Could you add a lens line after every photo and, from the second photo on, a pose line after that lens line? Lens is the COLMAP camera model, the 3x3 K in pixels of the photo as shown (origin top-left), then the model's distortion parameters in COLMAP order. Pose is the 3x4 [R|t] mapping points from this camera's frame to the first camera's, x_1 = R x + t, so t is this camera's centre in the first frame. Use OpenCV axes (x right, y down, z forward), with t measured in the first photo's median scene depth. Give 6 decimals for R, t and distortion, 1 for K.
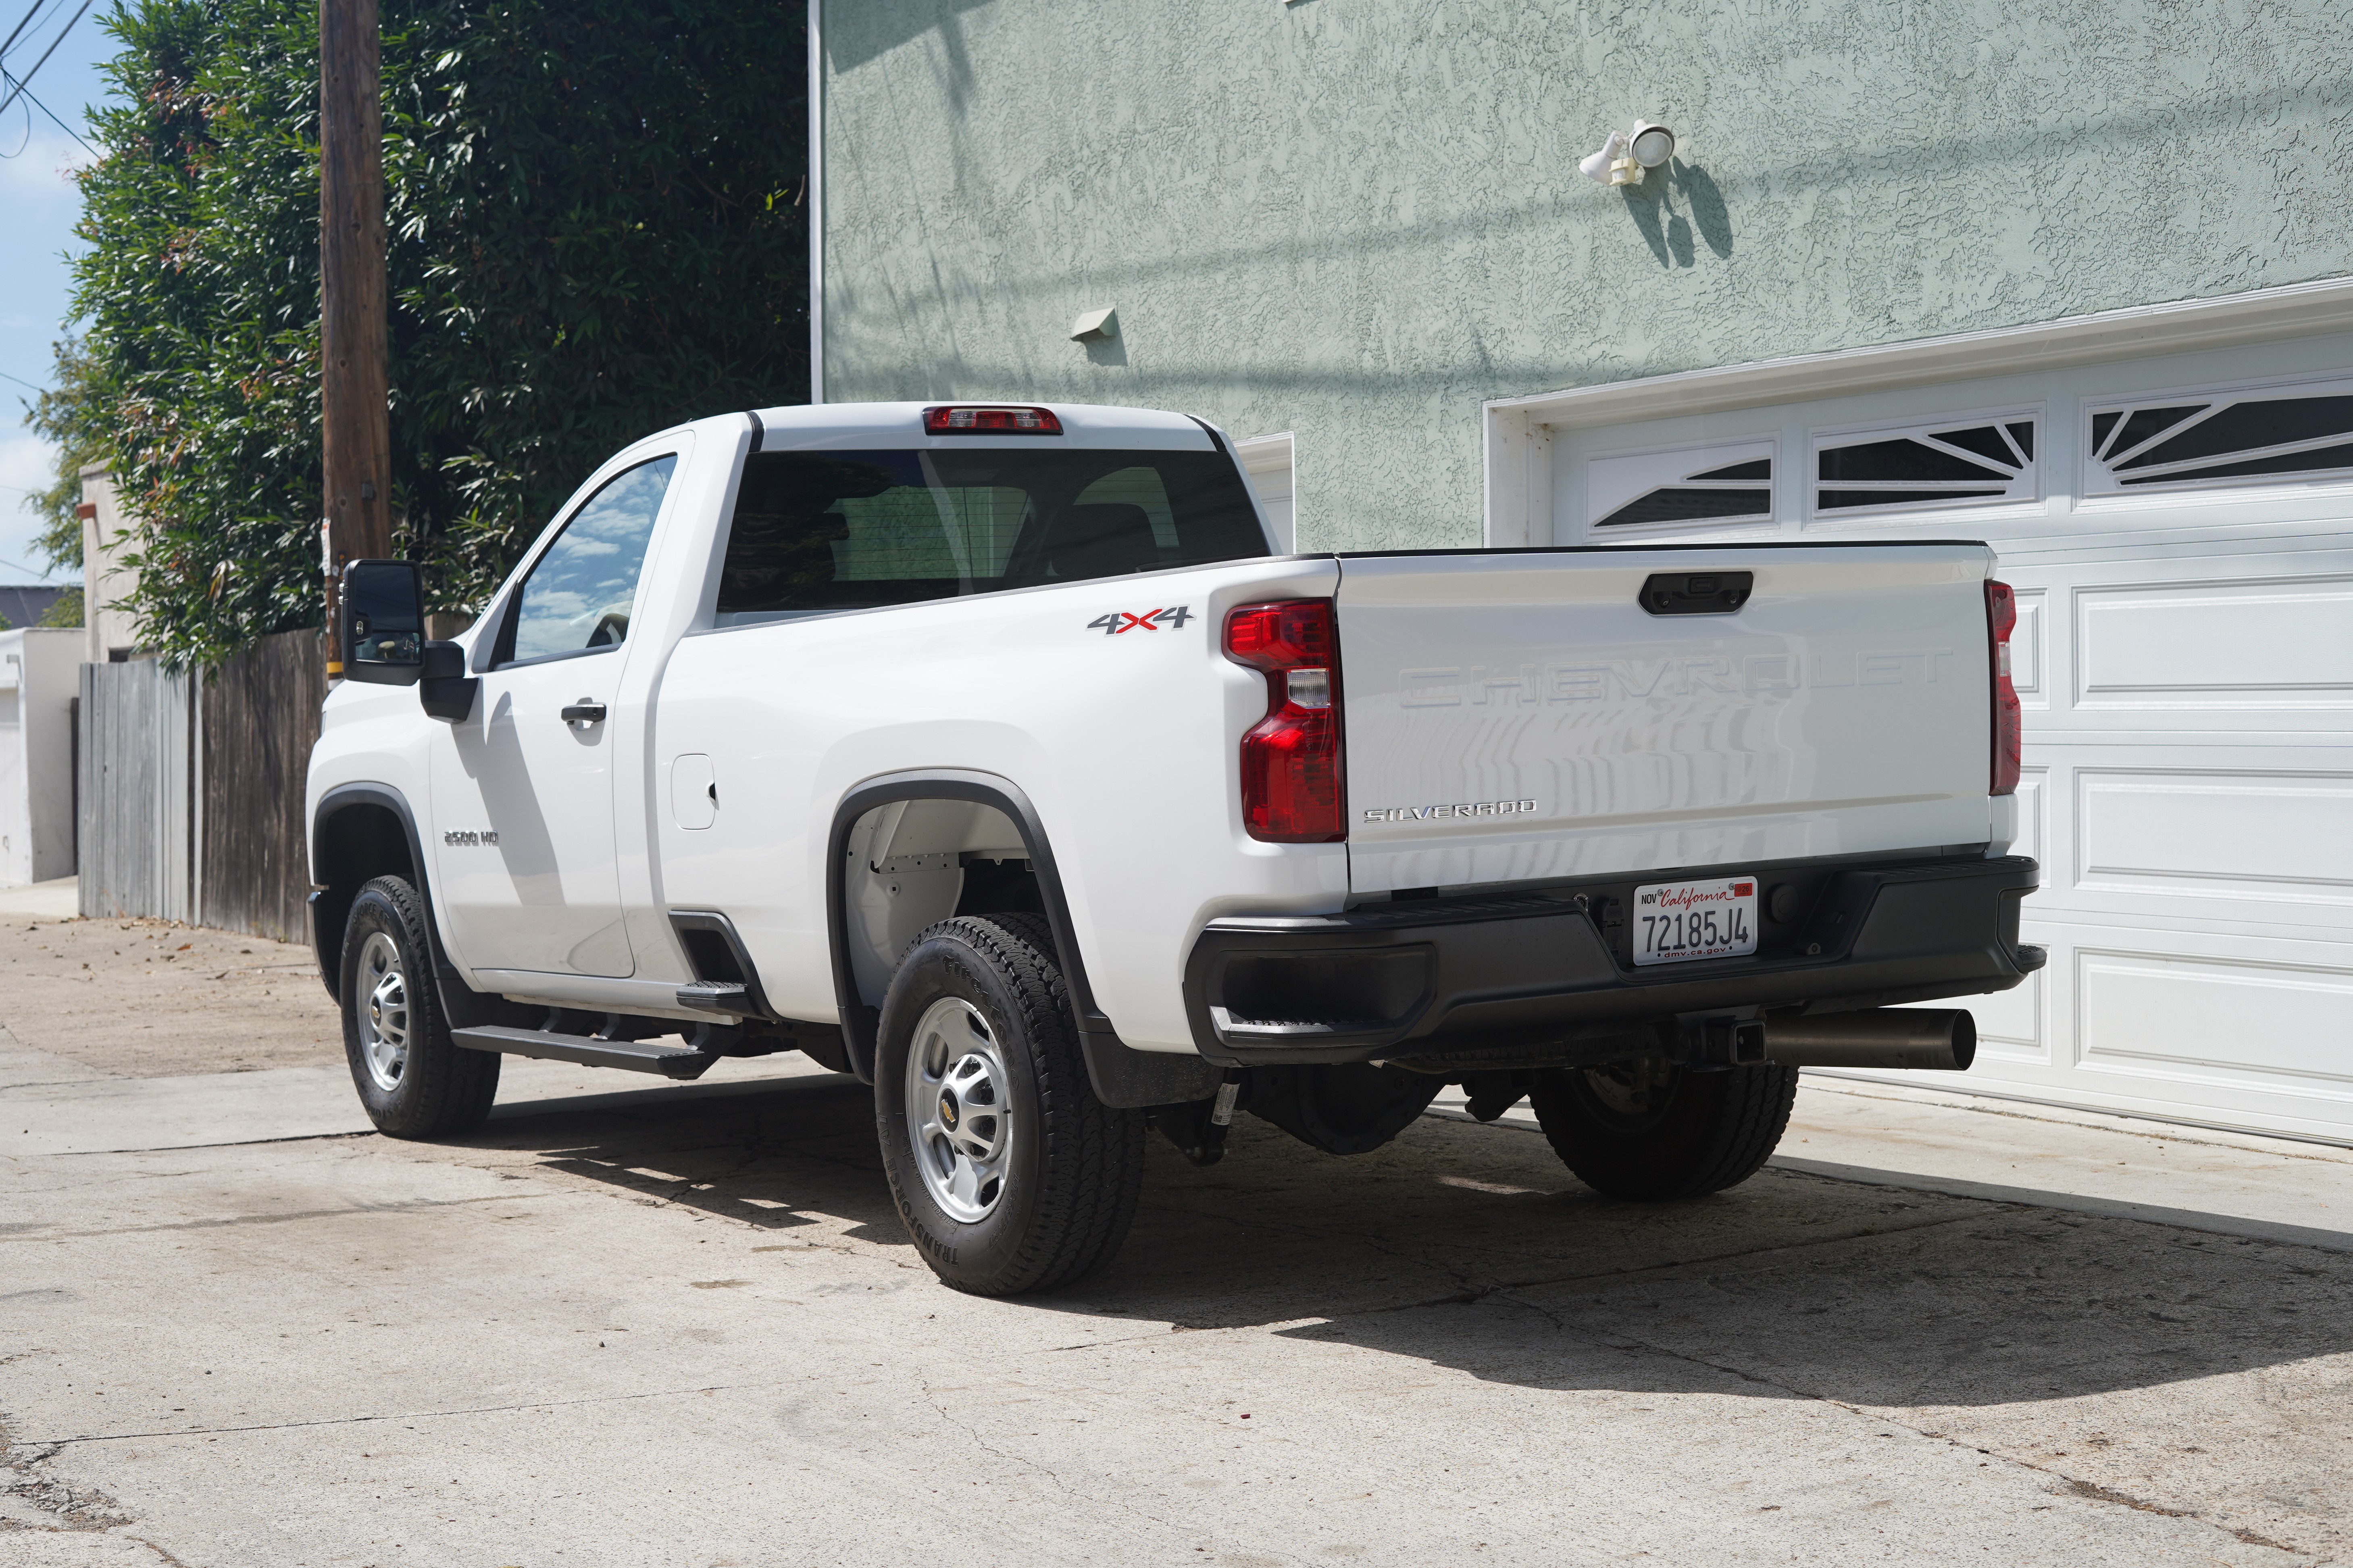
lens RADIAL K [[3517.4, 0, 1158.6], [0, 3517.4, 811.6], [0, 0, 1]] dist [-0.021692, 0.023495]
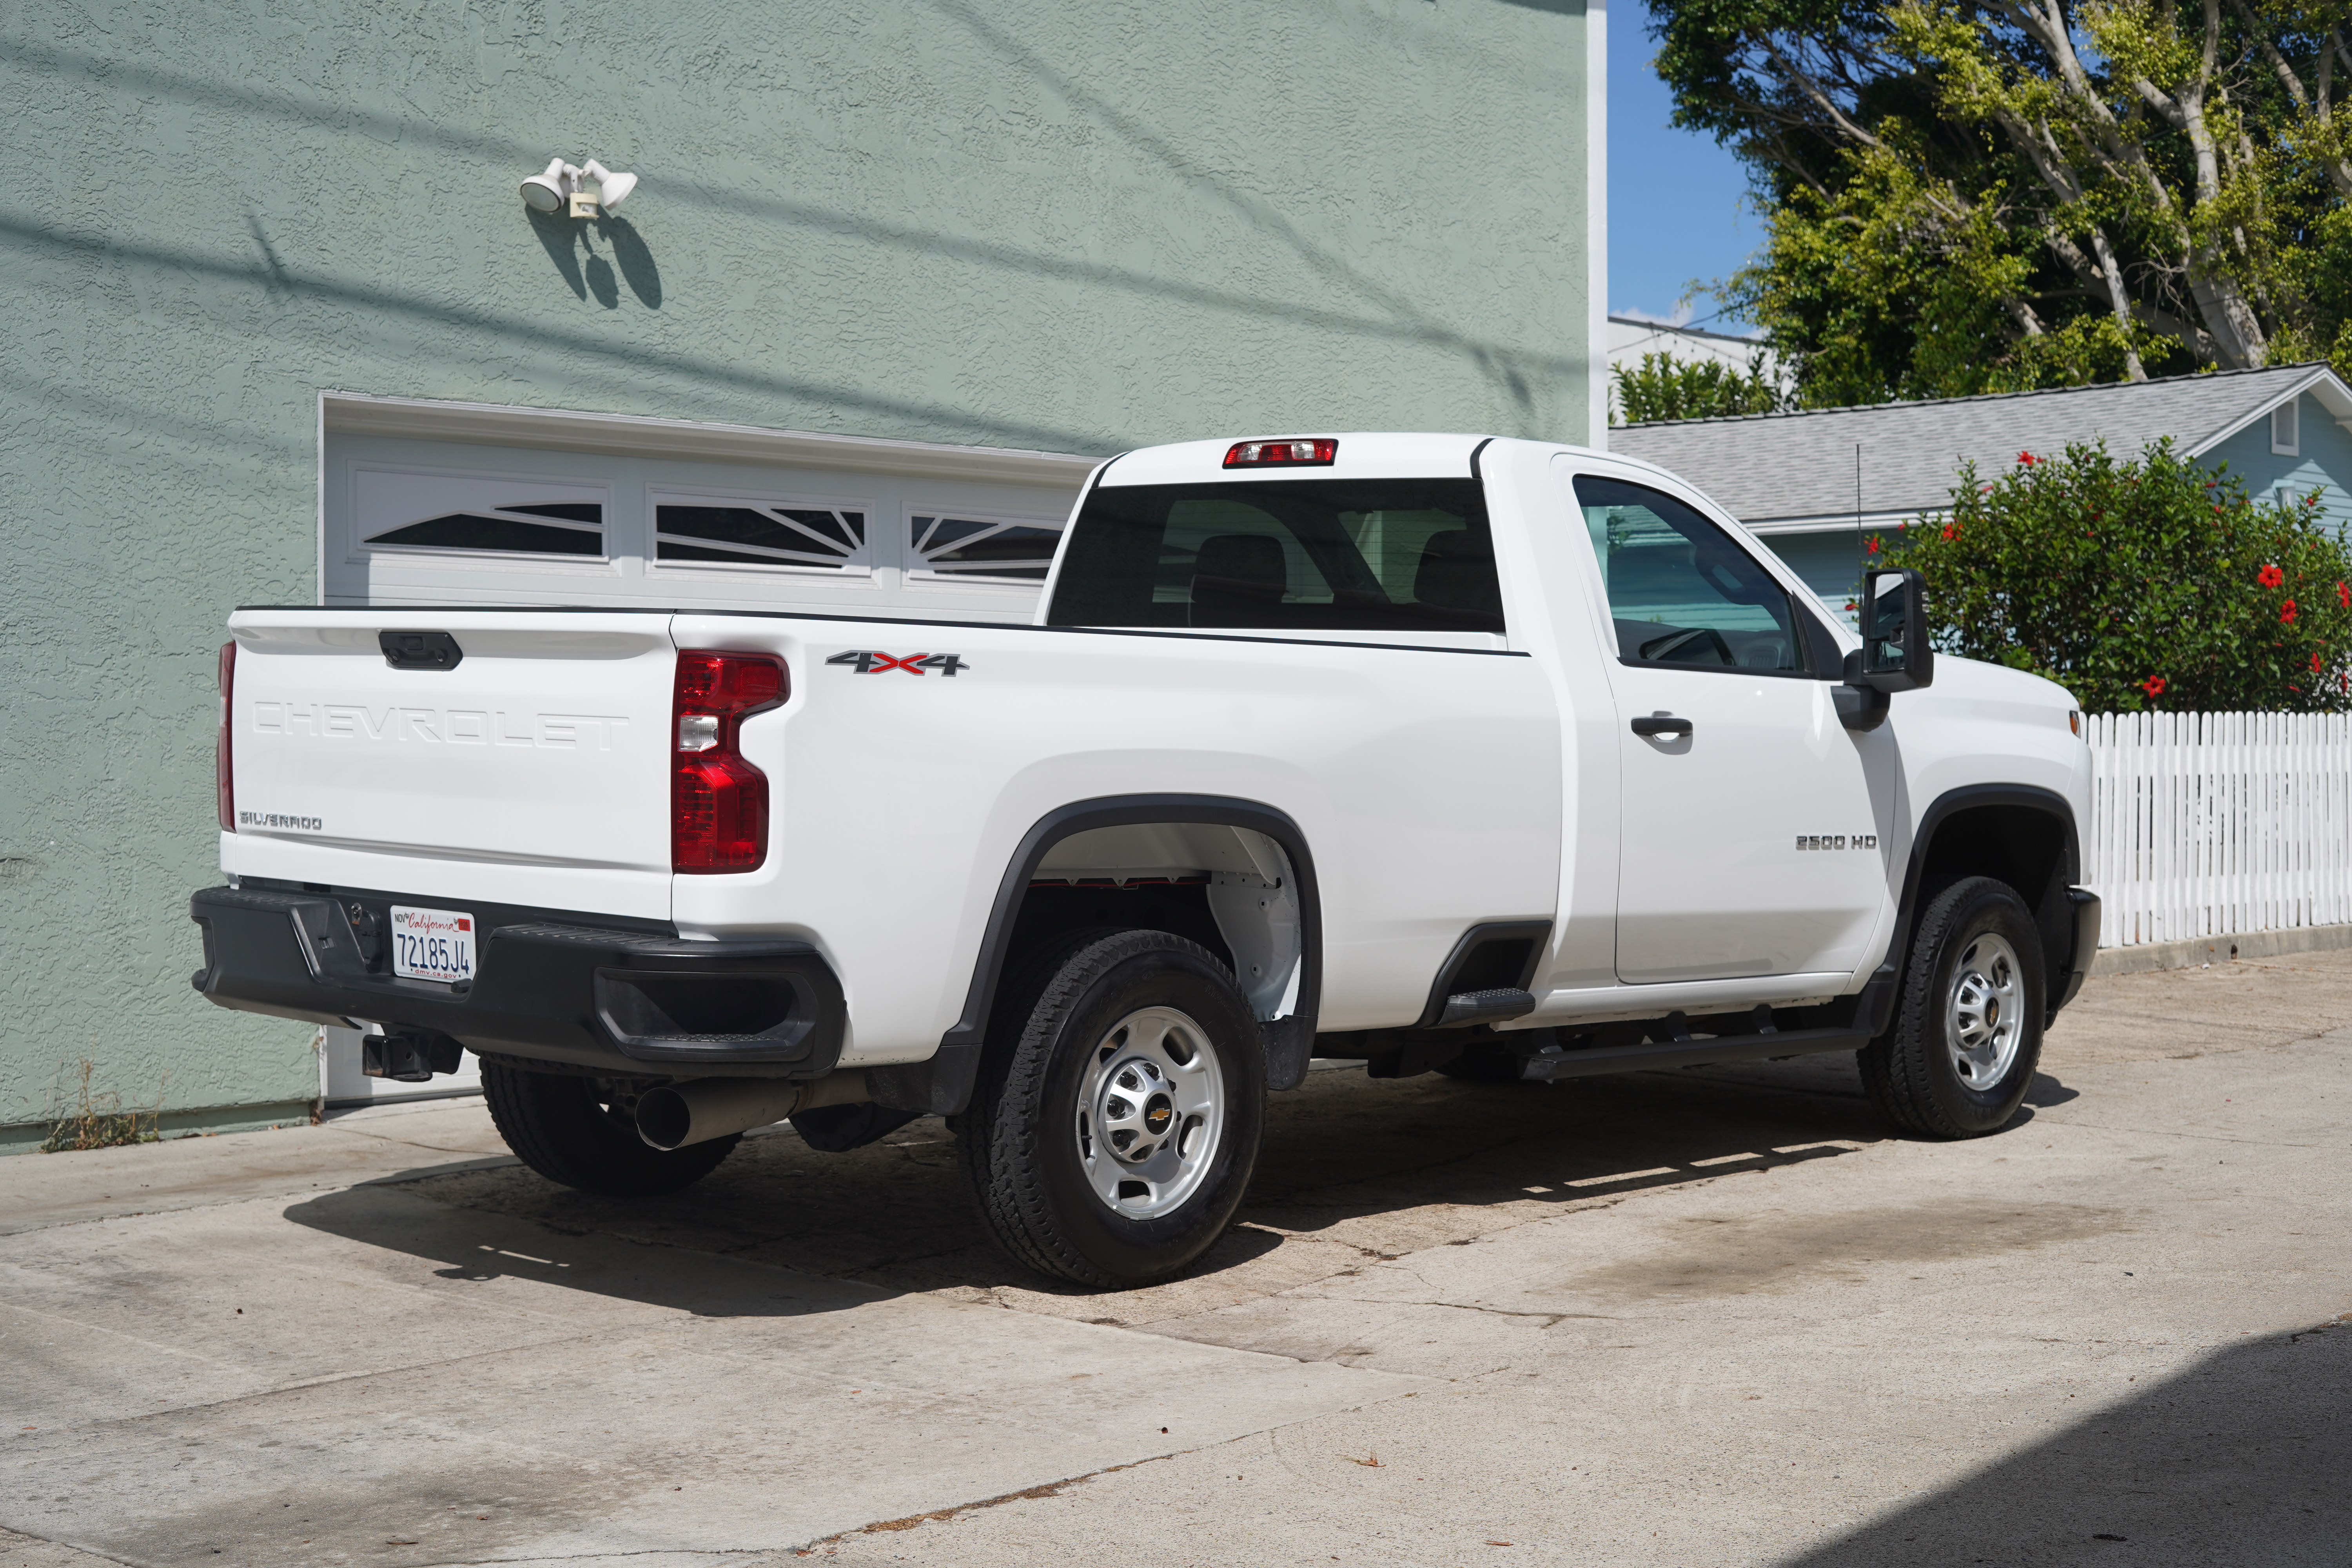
lens RADIAL K [[3420.7, 0, 1176.0], [0, 3420.7, 784.0], [0, 0, 1]] dist [-0.024997, 0.038872]
pose [[-0.308994, 0.001509, 0.951063, -0.725864], [0.031975, 0.999450, 0.008803, -0.016628], [-0.950526, 0.033131, -0.308873, 0.977237]]
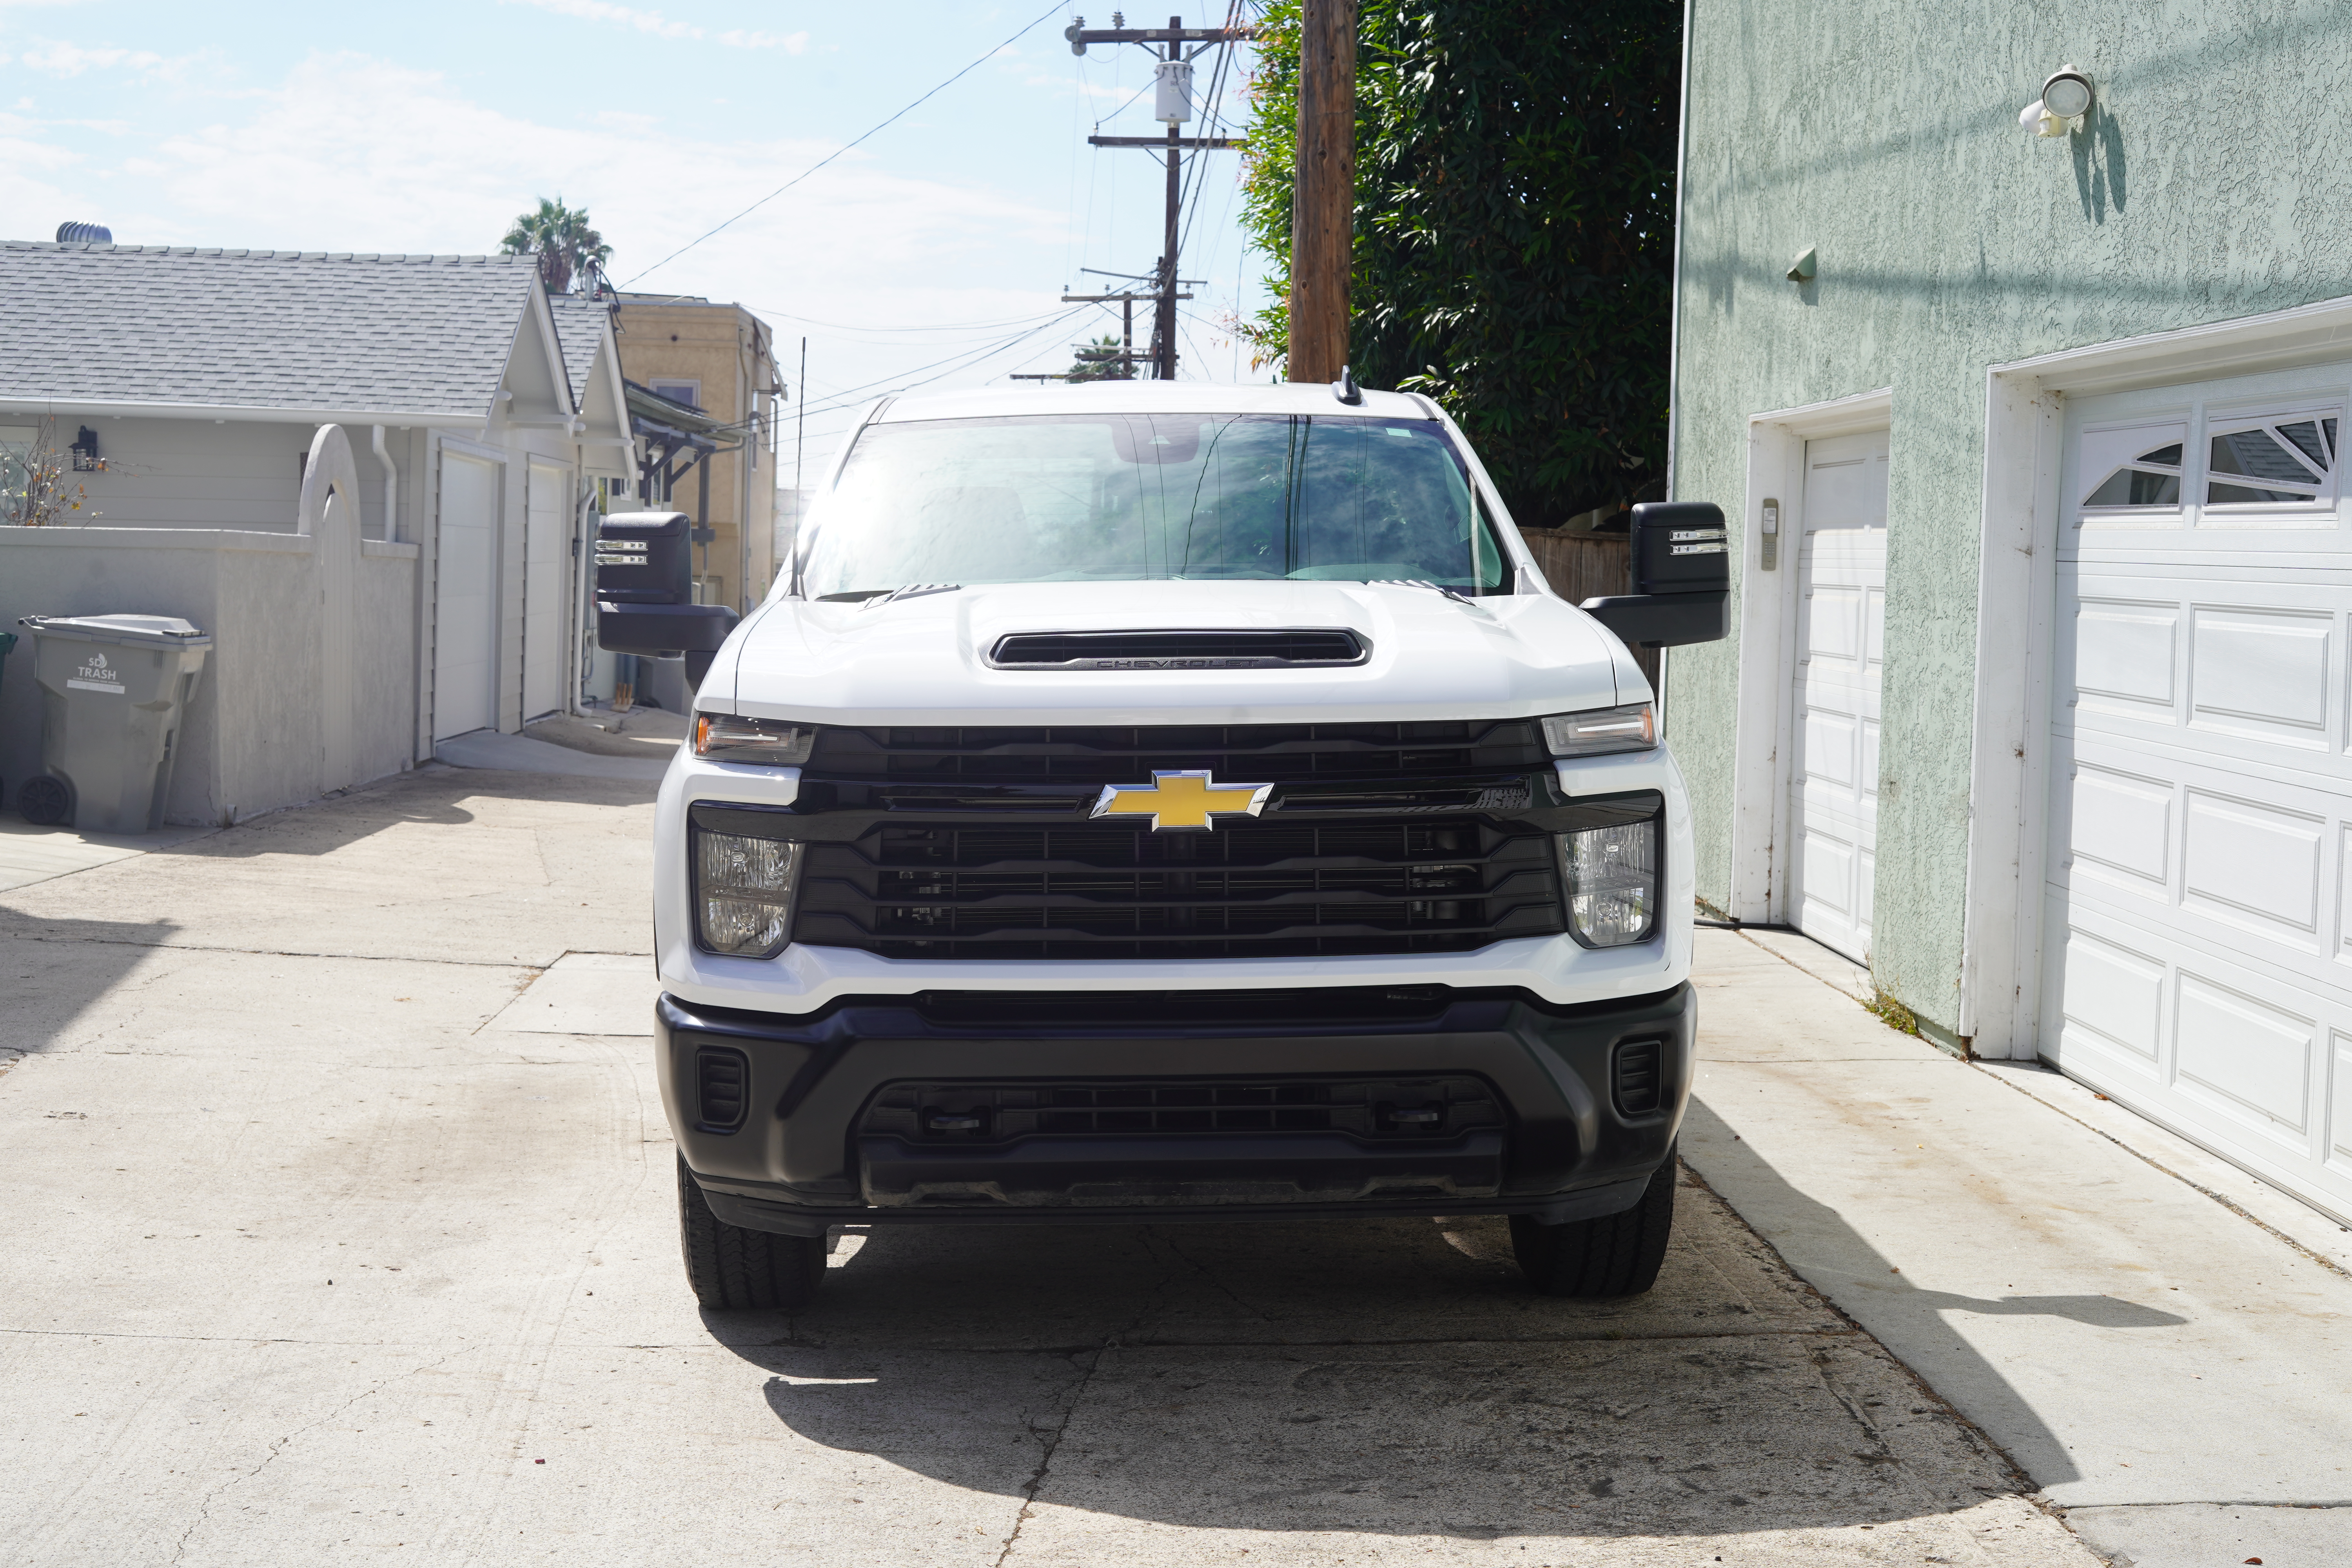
lens RADIAL K [[3420.7, 0, 1176.0], [0, 3420.7, 784.0], [0, 0, 1]] dist [-0.024997, 0.038872]
pose [[0.887094, 0.067131, -0.456680, 0.294982], [-0.050123, 0.997527, 0.049269, -0.037138], [0.458858, -0.020816, 0.888265, 0.092534]]
